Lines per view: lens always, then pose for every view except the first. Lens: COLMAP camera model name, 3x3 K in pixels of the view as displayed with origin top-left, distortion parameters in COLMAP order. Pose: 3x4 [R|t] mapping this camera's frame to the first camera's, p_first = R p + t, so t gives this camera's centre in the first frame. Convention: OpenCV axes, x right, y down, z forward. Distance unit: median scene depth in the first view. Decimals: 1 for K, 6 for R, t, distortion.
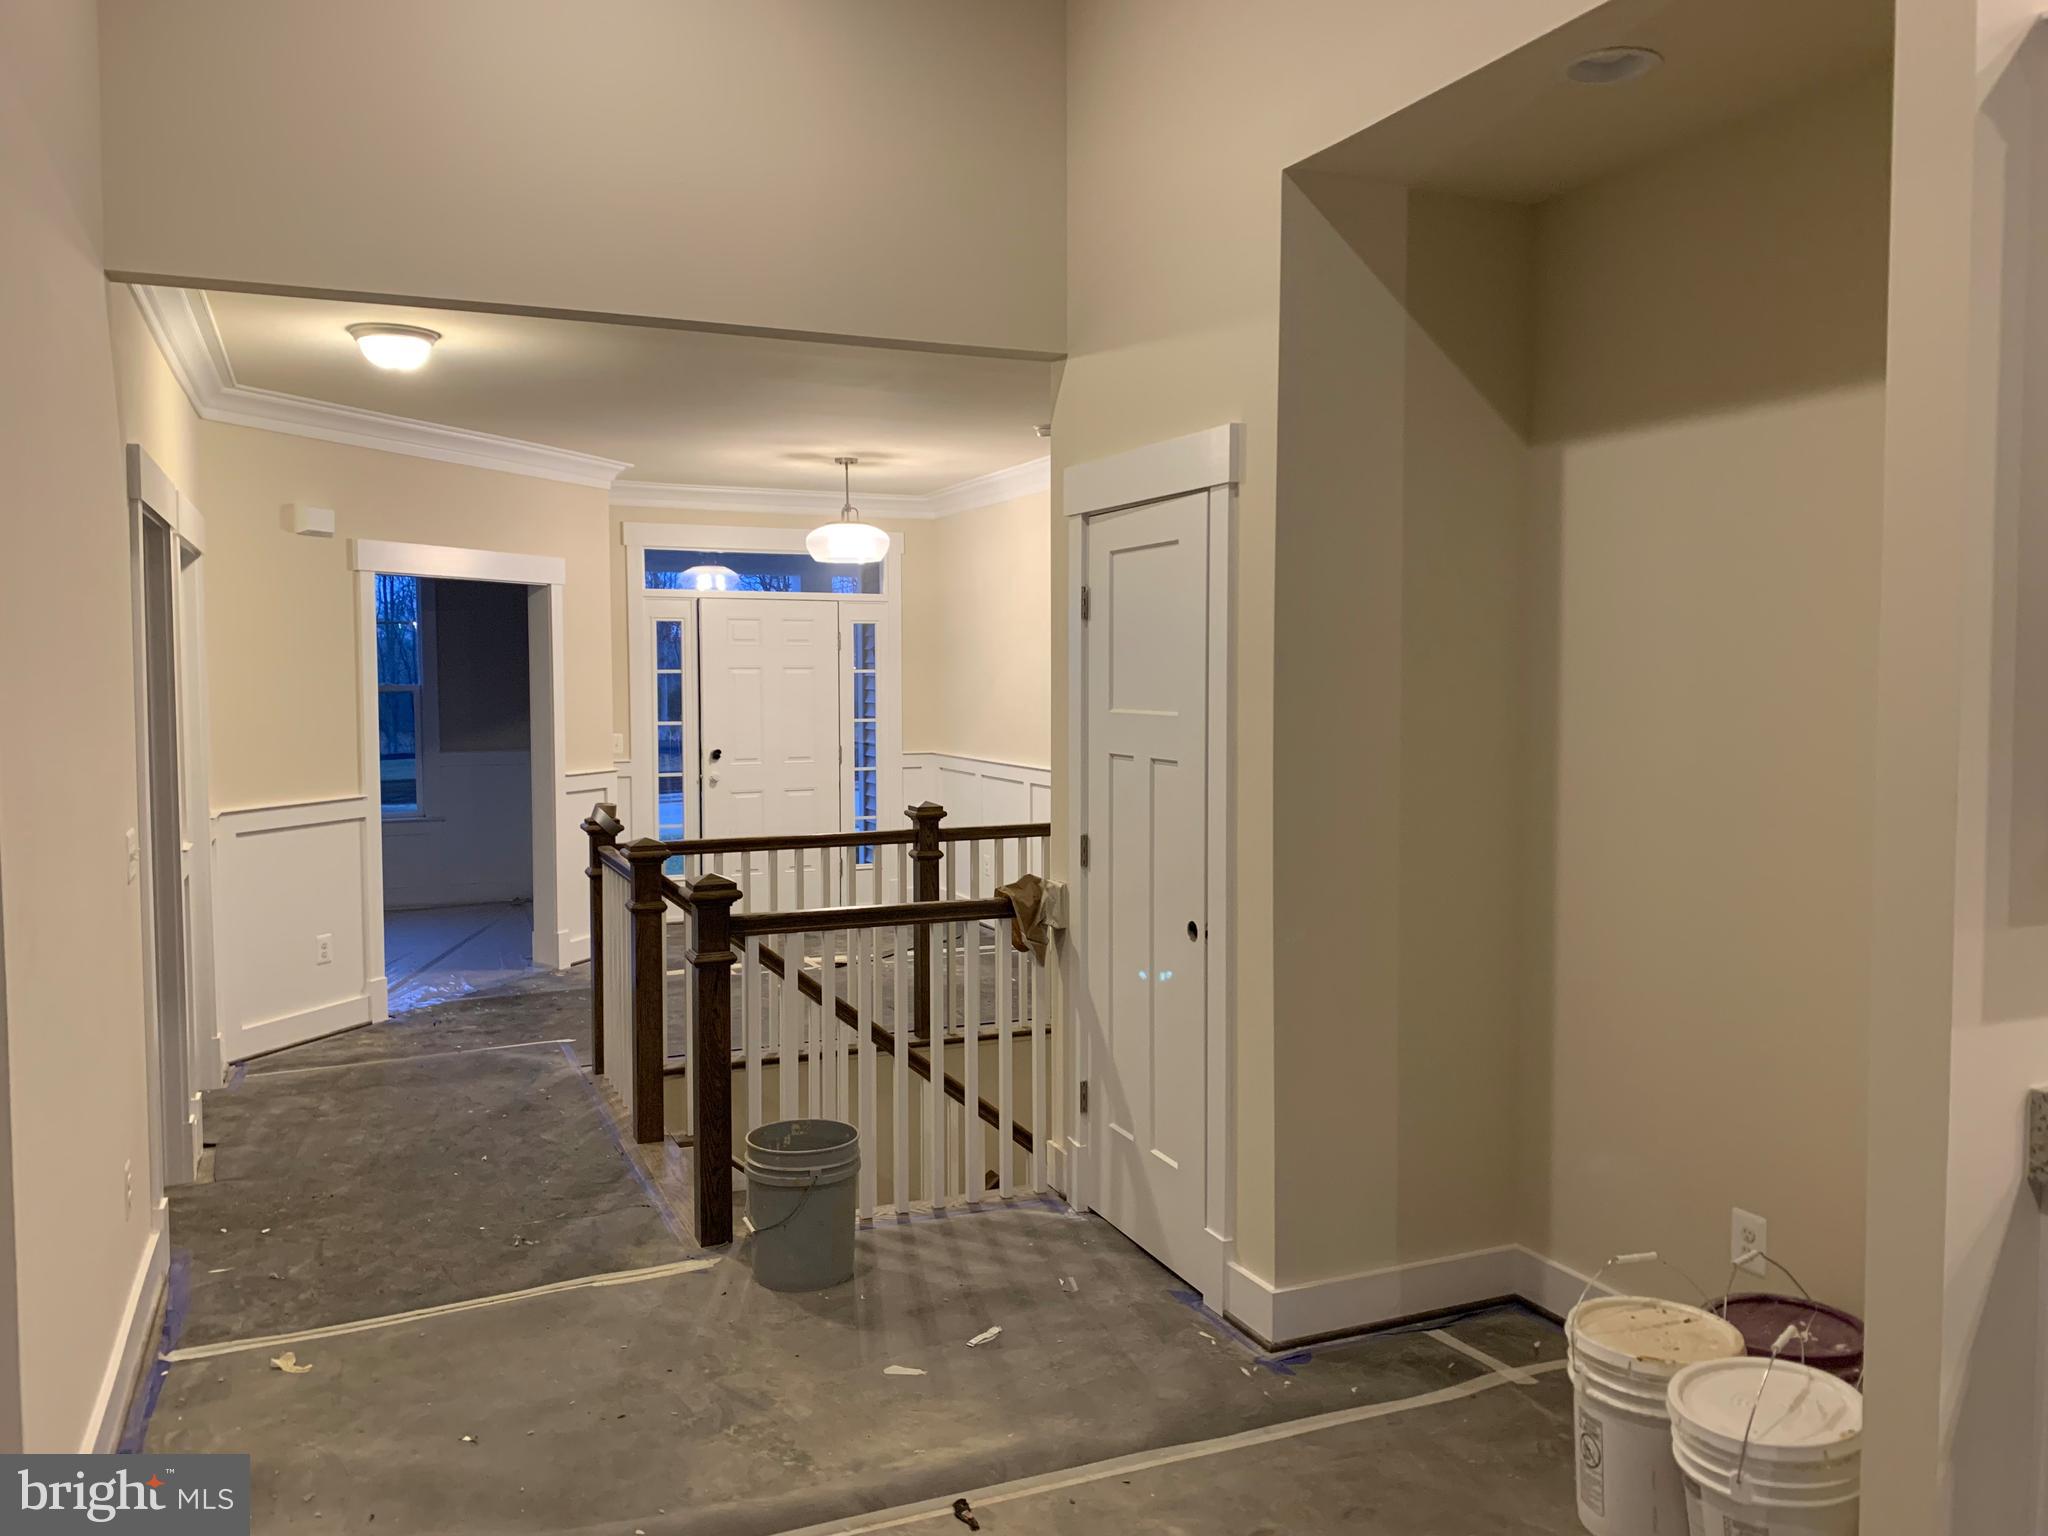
lens RADIAL K [[1570.6, 0, 1033.6], [0, 1570.6, 760.8], [0, 0, 1]] dist [0.016527, -0.012527]
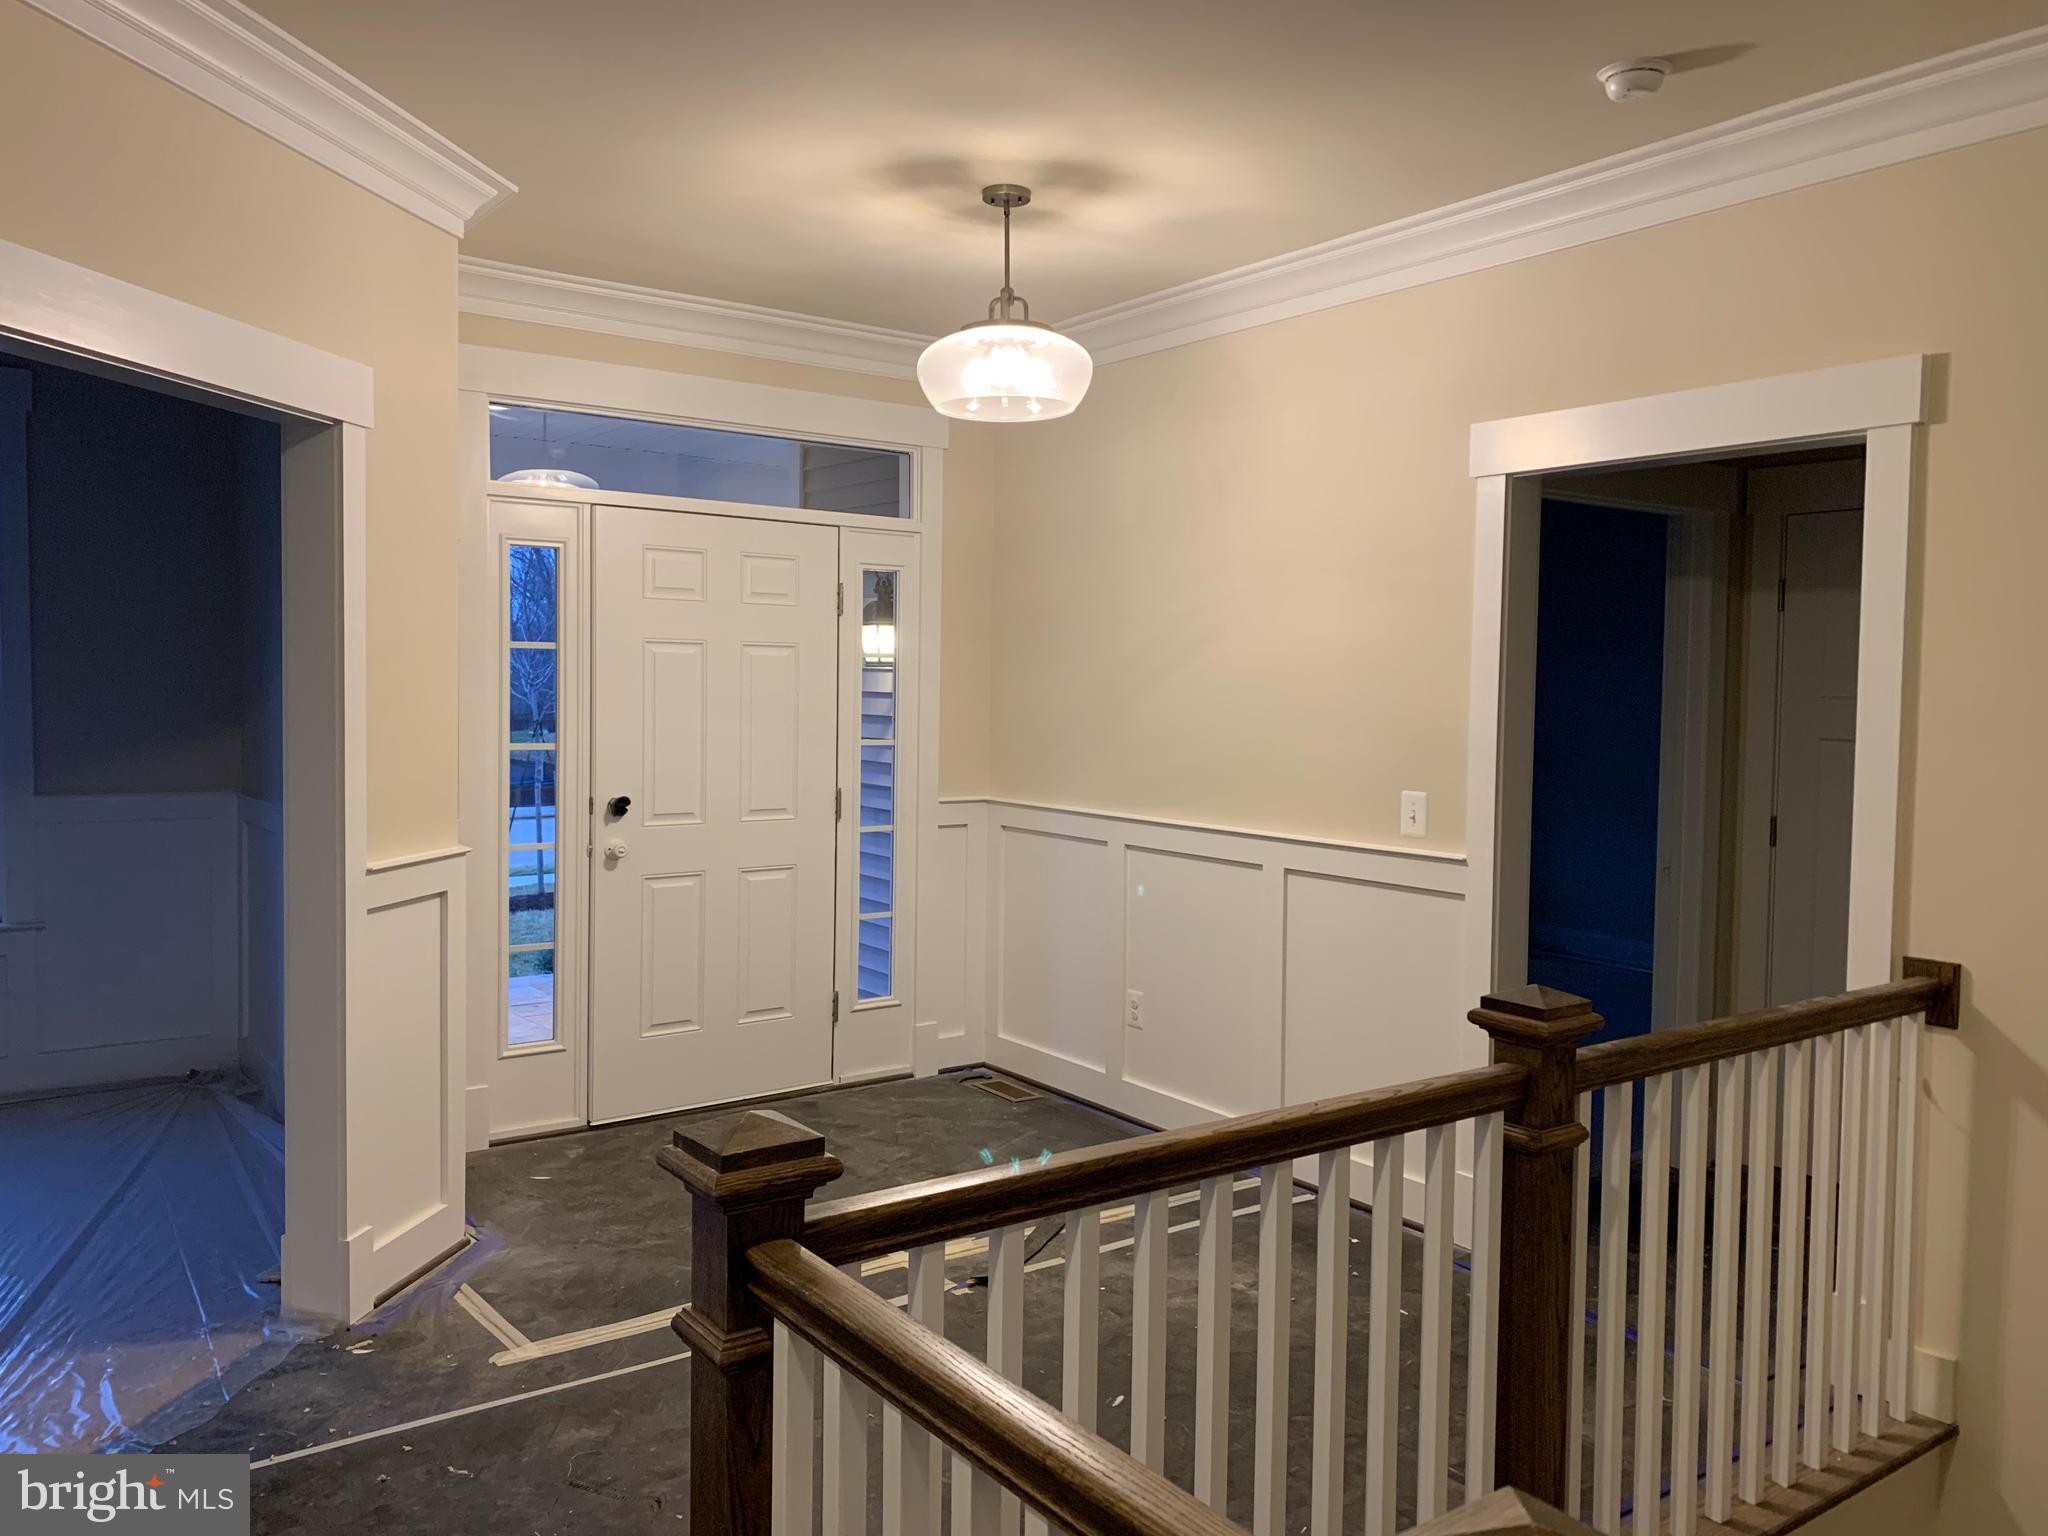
lens RADIAL K [[1570.6, 0, 1010.2], [0, 1570.6, 774.1], [0, 0, 1]] dist [0.016527, -0.012527]
pose [[0.979705, 0.004643, 0.200390, -0.183303], [-0.004830, 0.999988, 0.000449, -0.016017], [-0.200386, -0.001408, 0.979716, 0.469363]]
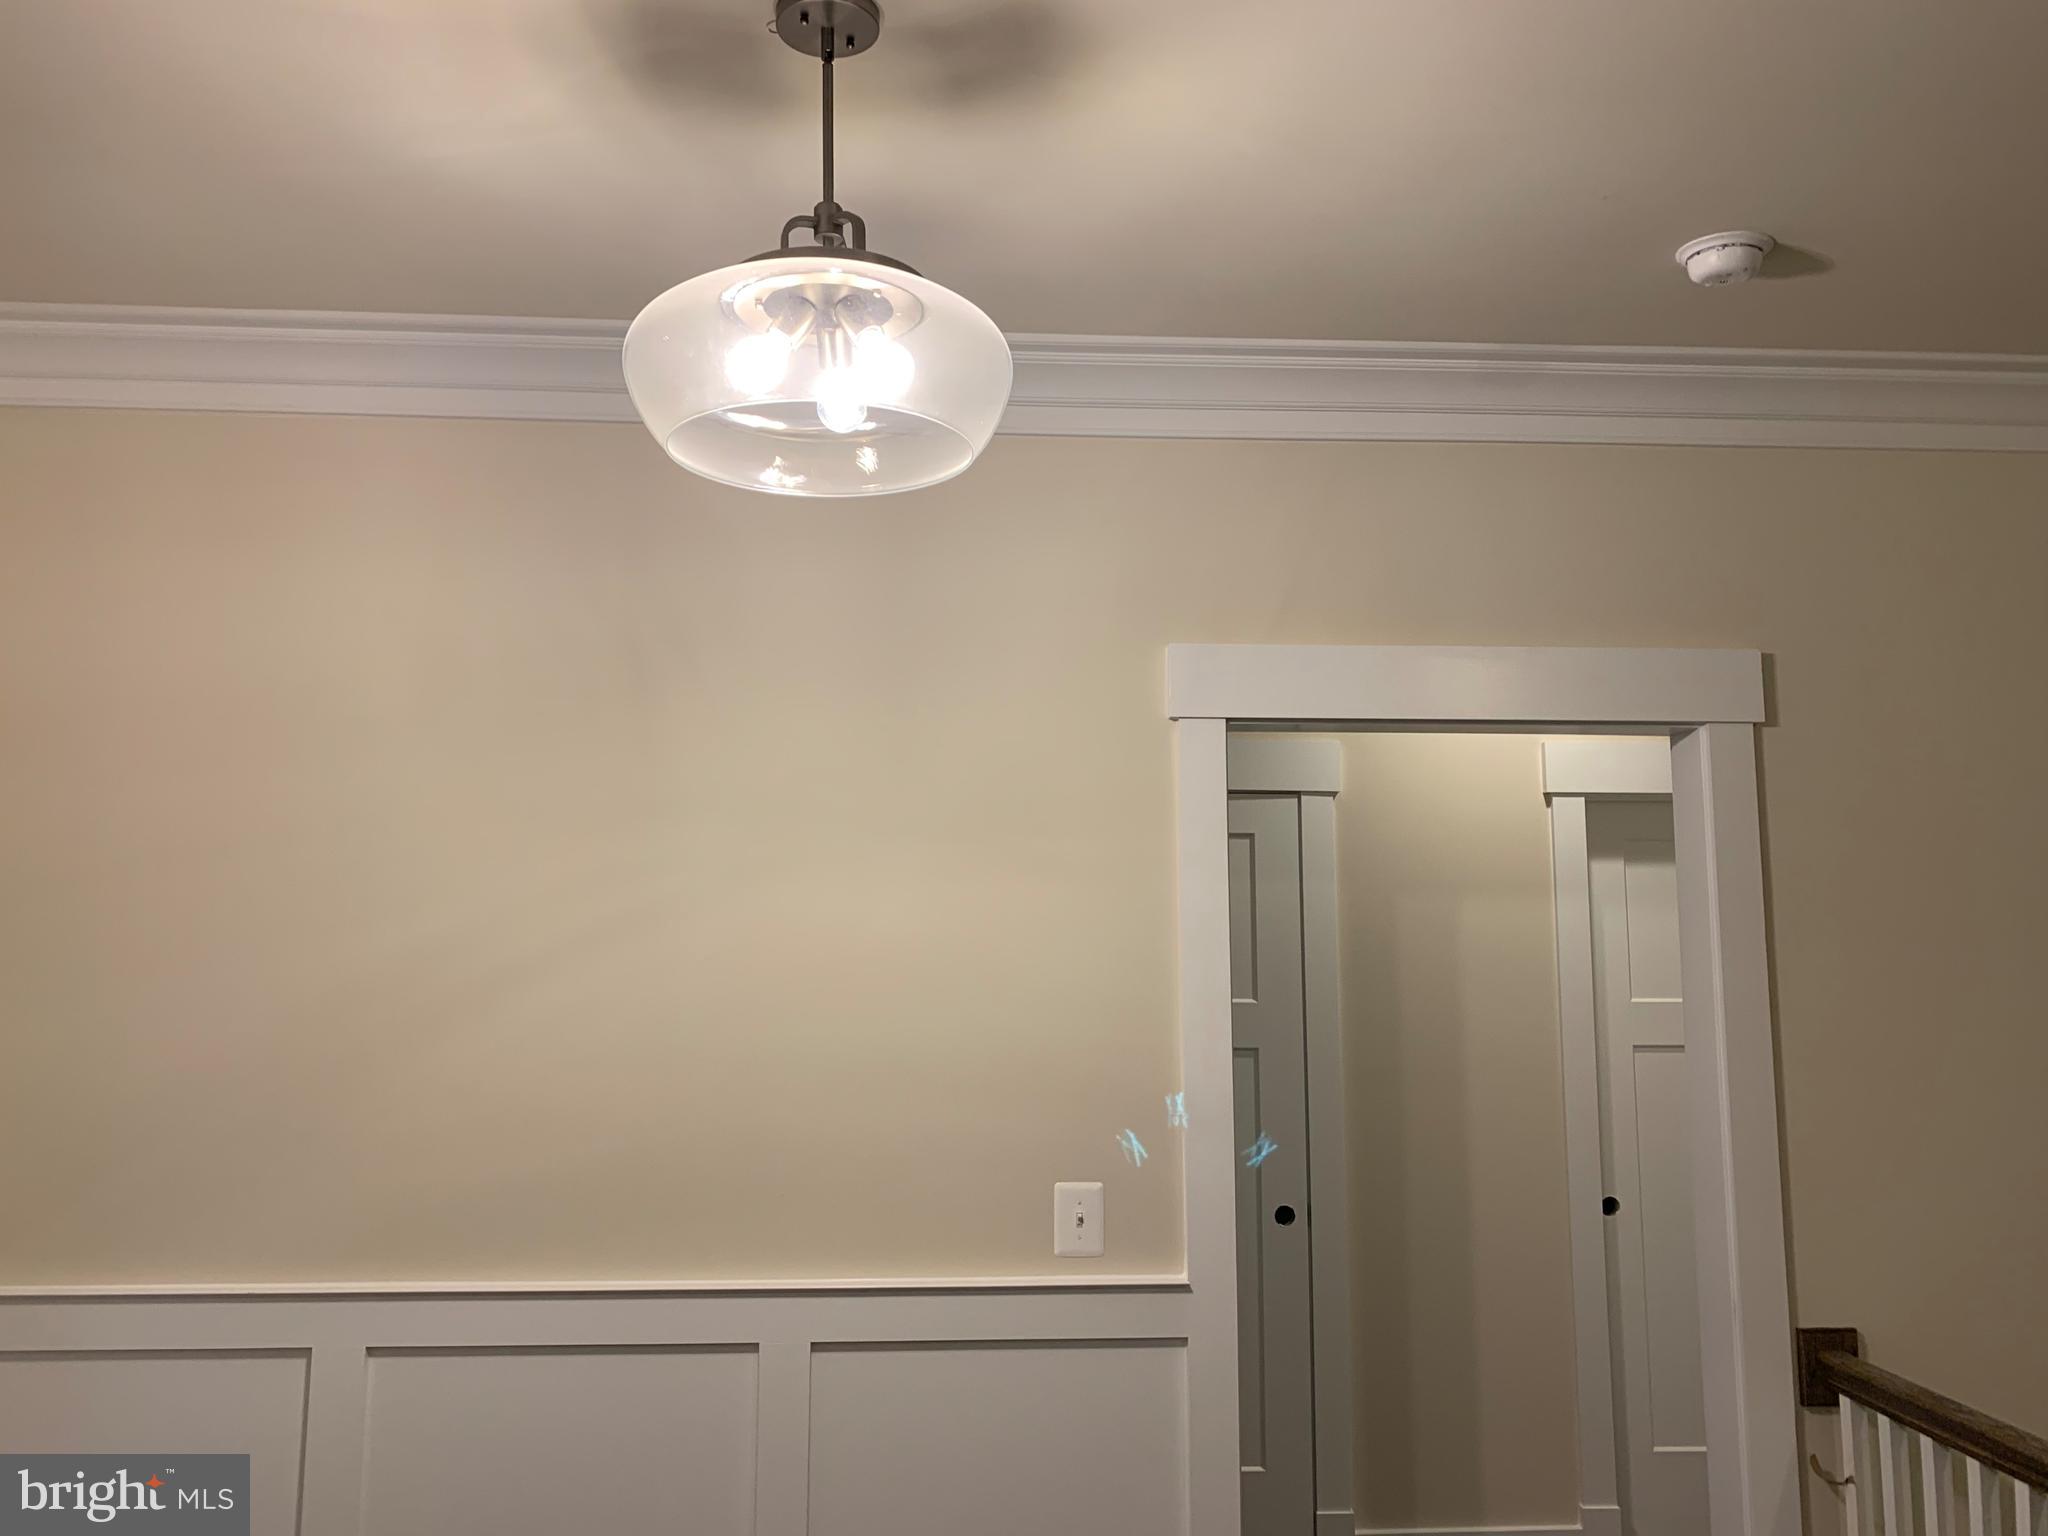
lens RADIAL K [[1791.4, 0, 1031.9], [0, 1791.4, 765.0], [0, 0, 1]] dist [0.007217, 0.003394]
pose [[0.321238, 0.143200, 0.936109, -0.299157], [0.052017, 0.984340, -0.168429, -0.031852], [-0.945569, 0.102800, 0.308759, 0.785288]]
